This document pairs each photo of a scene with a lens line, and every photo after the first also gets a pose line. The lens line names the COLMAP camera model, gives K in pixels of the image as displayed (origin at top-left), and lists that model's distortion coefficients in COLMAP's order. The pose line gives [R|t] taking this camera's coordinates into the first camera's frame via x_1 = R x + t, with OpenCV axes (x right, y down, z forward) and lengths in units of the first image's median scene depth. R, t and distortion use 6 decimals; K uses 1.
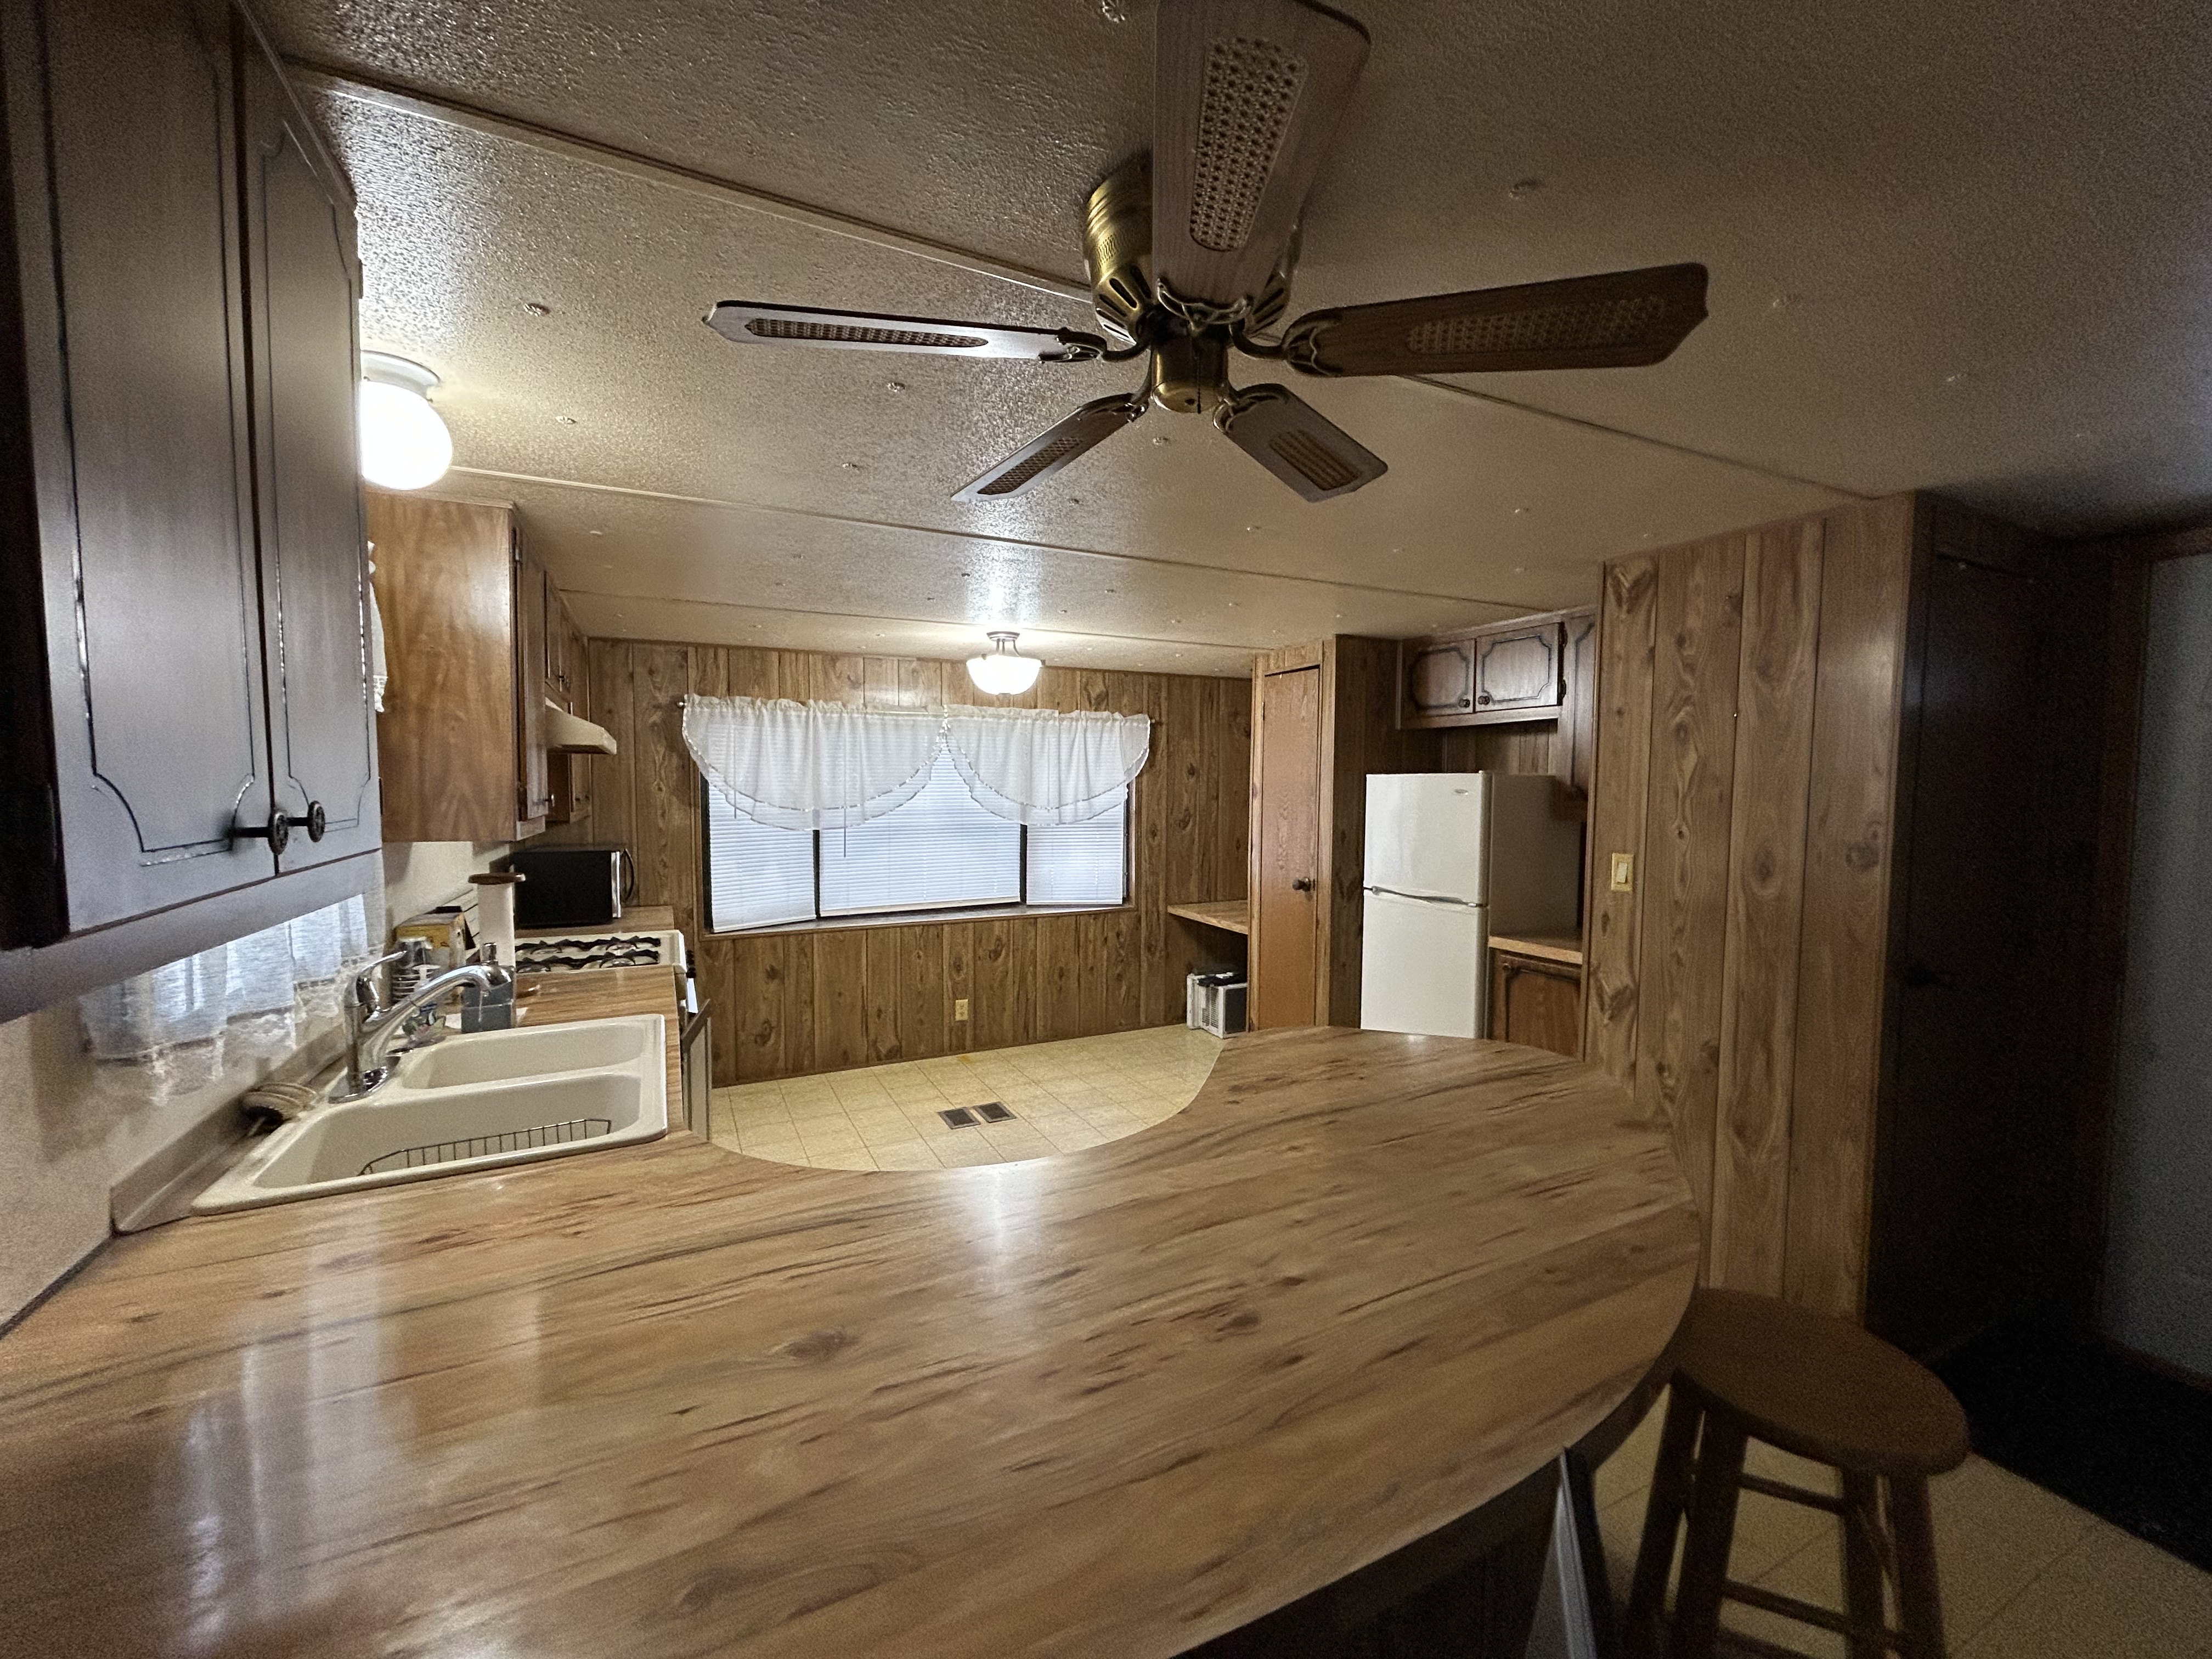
lens RADIAL K [[890.8, 0, 1110.4], [0, 890.8, 830.4], [0, 0, 1]] dist [0.002607, 0.000268]
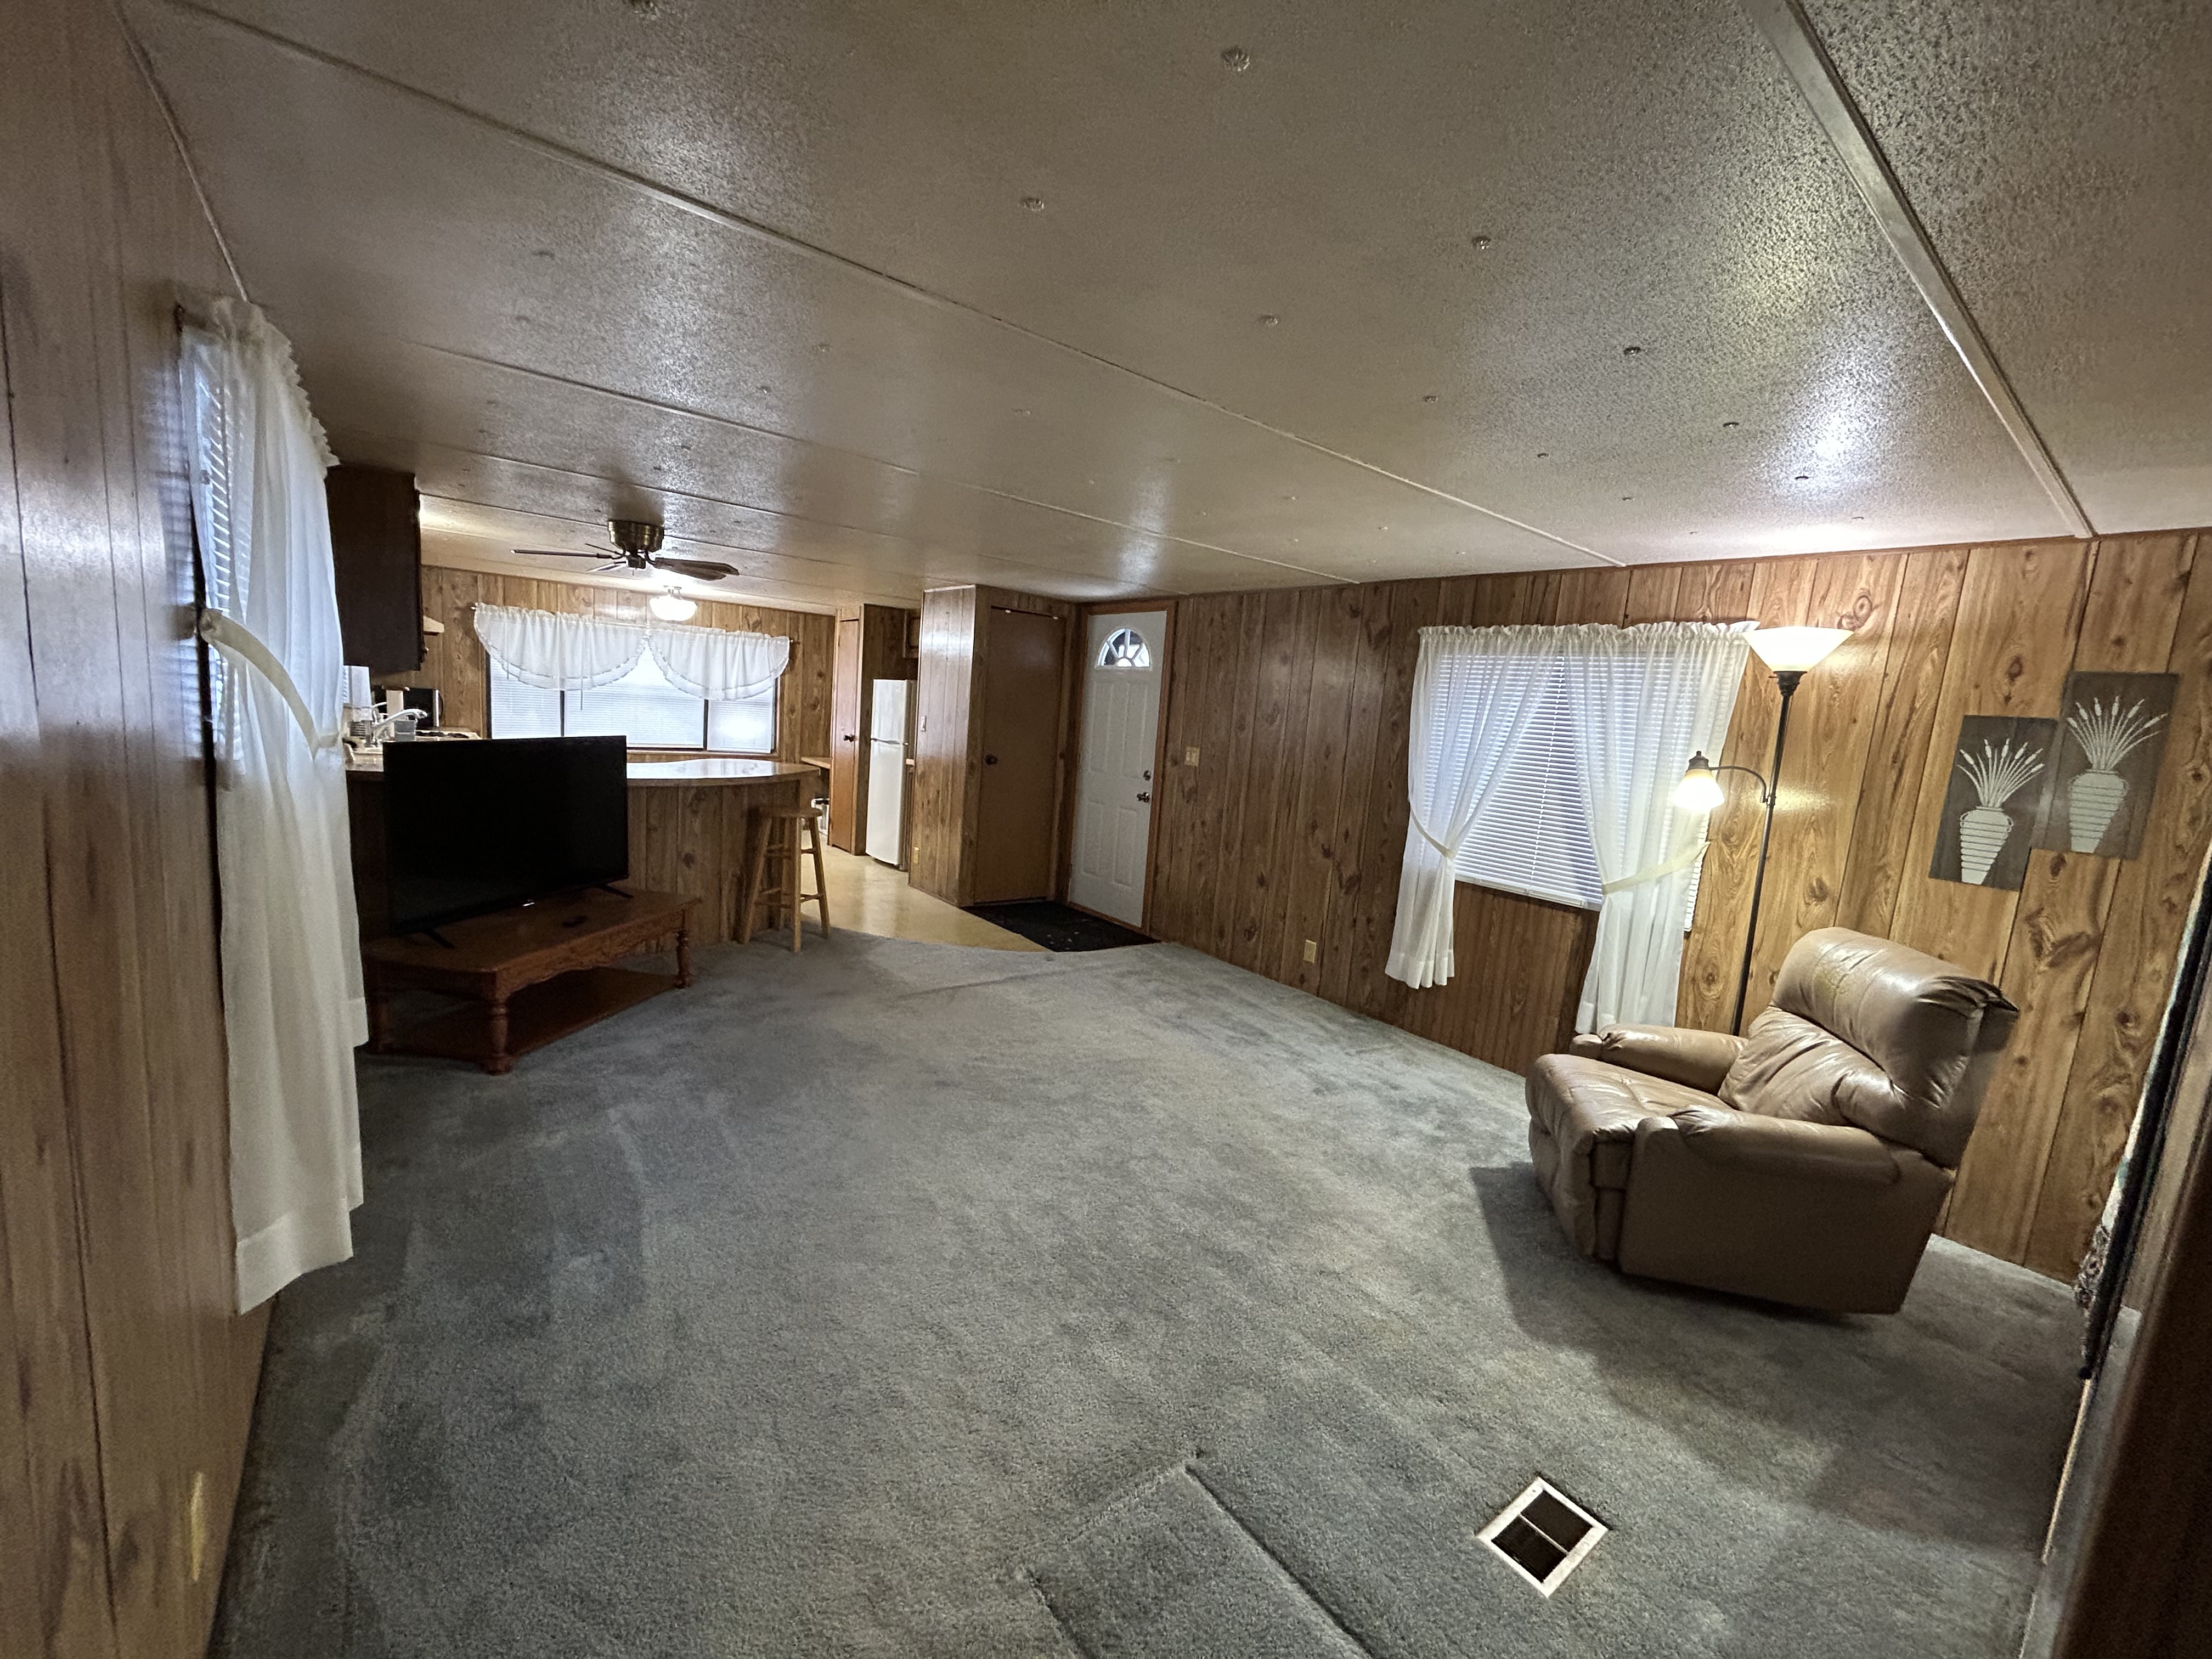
lens RADIAL K [[890.8, 0, 1095.9], [0, 890.8, 832.6], [0, 0, 1]] dist [0.002607, 0.000268]
pose [[0.979099, 0.041192, 0.199169, 0.289399], [-0.058933, 0.994723, 0.083983, 0.057413], [-0.194658, -0.093965, 0.976360, -0.750214]]
